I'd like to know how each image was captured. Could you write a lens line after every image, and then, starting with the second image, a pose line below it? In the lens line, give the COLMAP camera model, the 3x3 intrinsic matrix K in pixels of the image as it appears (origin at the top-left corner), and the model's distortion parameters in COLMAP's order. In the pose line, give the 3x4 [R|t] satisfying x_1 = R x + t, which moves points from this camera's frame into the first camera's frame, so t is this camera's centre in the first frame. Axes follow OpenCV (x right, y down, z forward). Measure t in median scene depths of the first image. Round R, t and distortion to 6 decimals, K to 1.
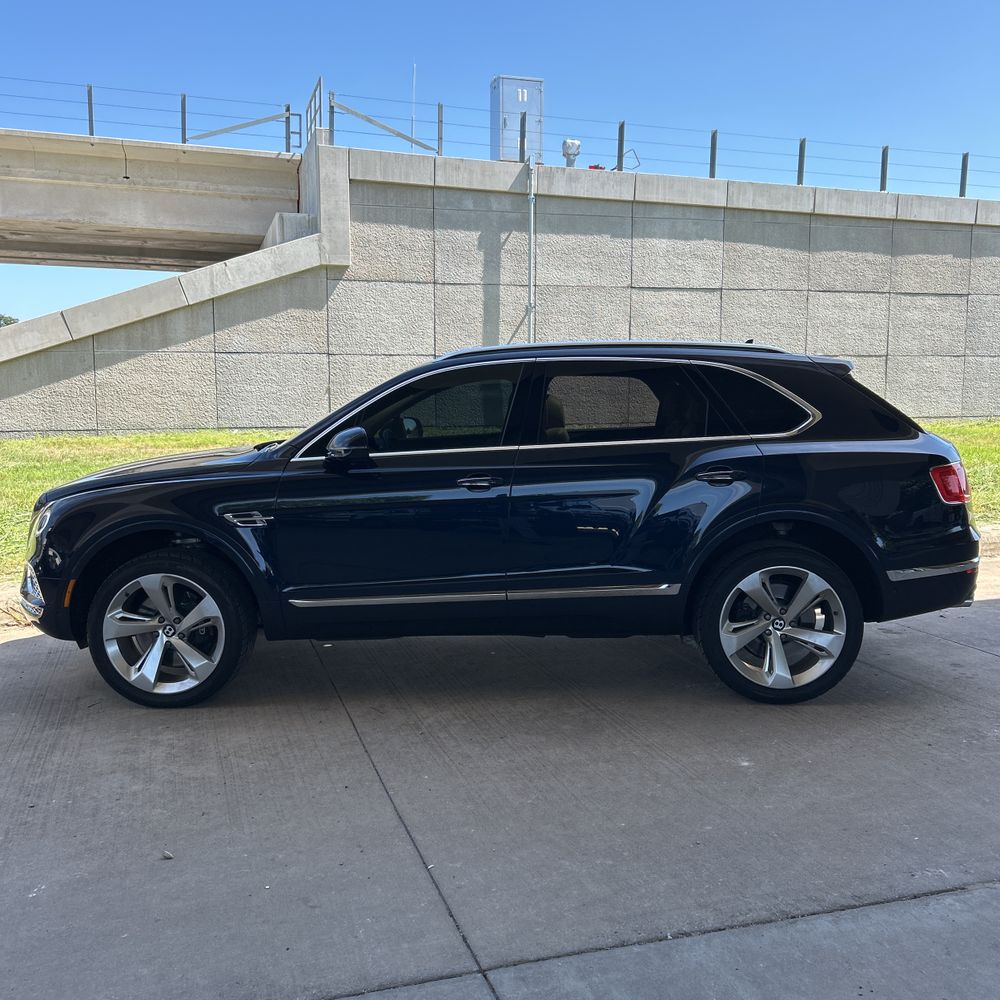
lens RADIAL K [[997.5, 0, 499.1], [0, 997.5, 478.1], [0, 0, 1]] dist [0.081782, -0.191031]
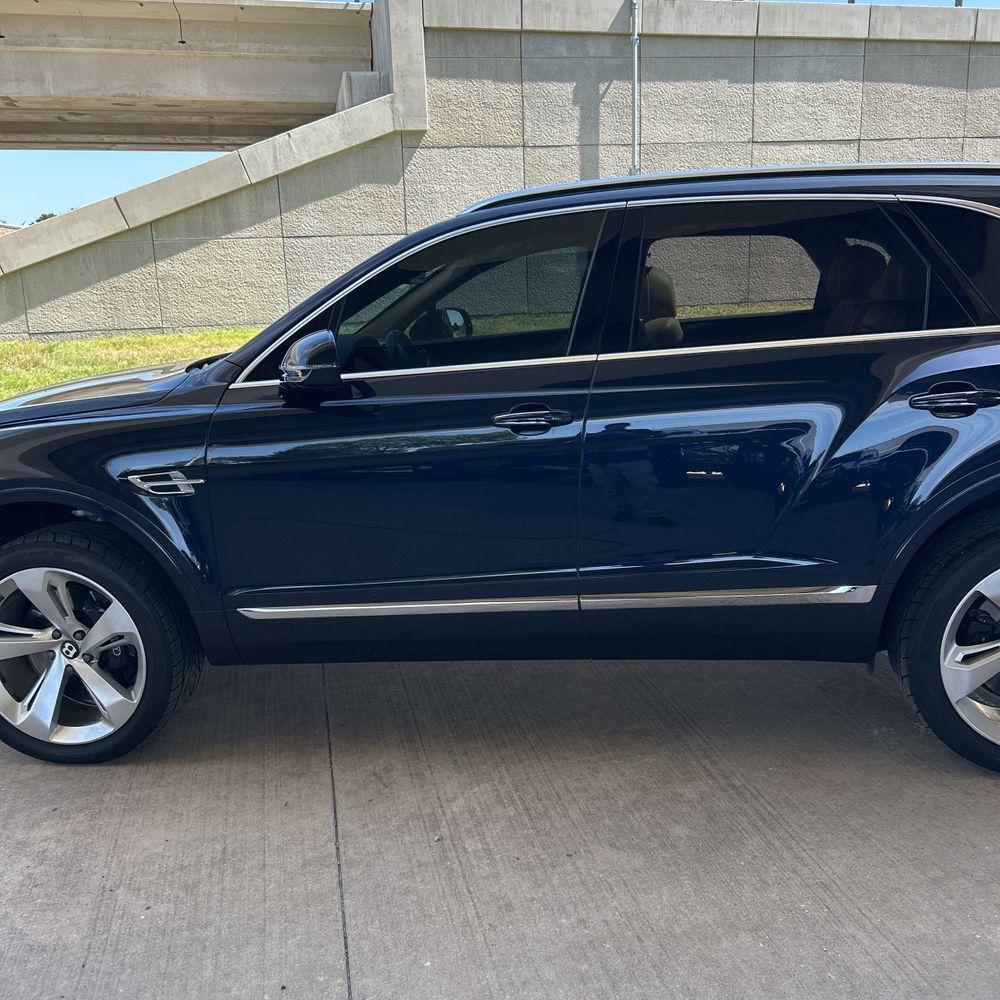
lens RADIAL K [[1004.8, 0, 504.5], [0, 1004.8, 499.8], [0, 0, 1]] dist [0.013265, -0.003806]
pose [[0.994709, -0.010030, -0.102247, 0.005810], [0.023662, 0.990834, 0.132995, -0.006418], [0.099975, -0.134711, 0.985829, 0.092265]]
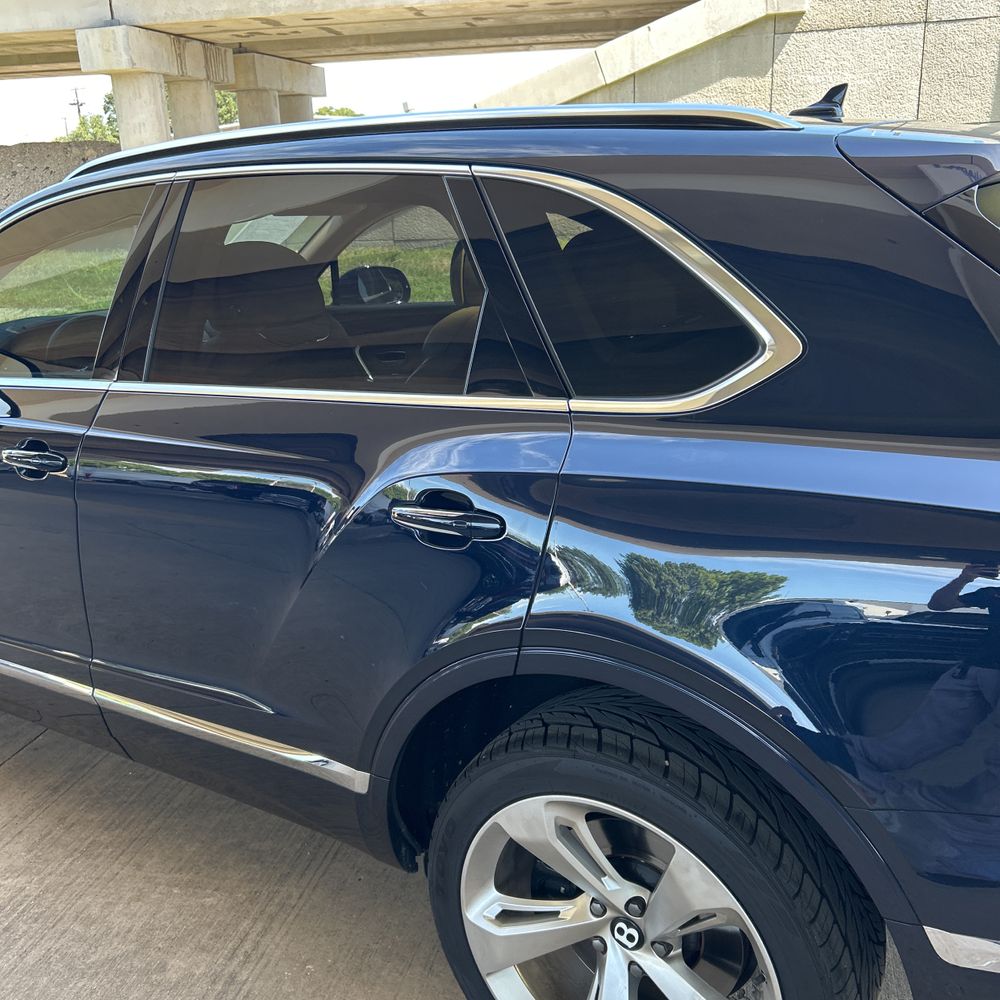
lens RADIAL K [[1004.8, 0, 504.5], [0, 1004.8, 499.8], [0, 0, 1]] dist [0.013265, -0.003806]
pose [[0.852721, 0.125612, -0.507039, 0.094428], [-0.009036, 0.974059, 0.226113, -0.019889], [0.522288, -0.188229, 0.831736, 0.165998]]
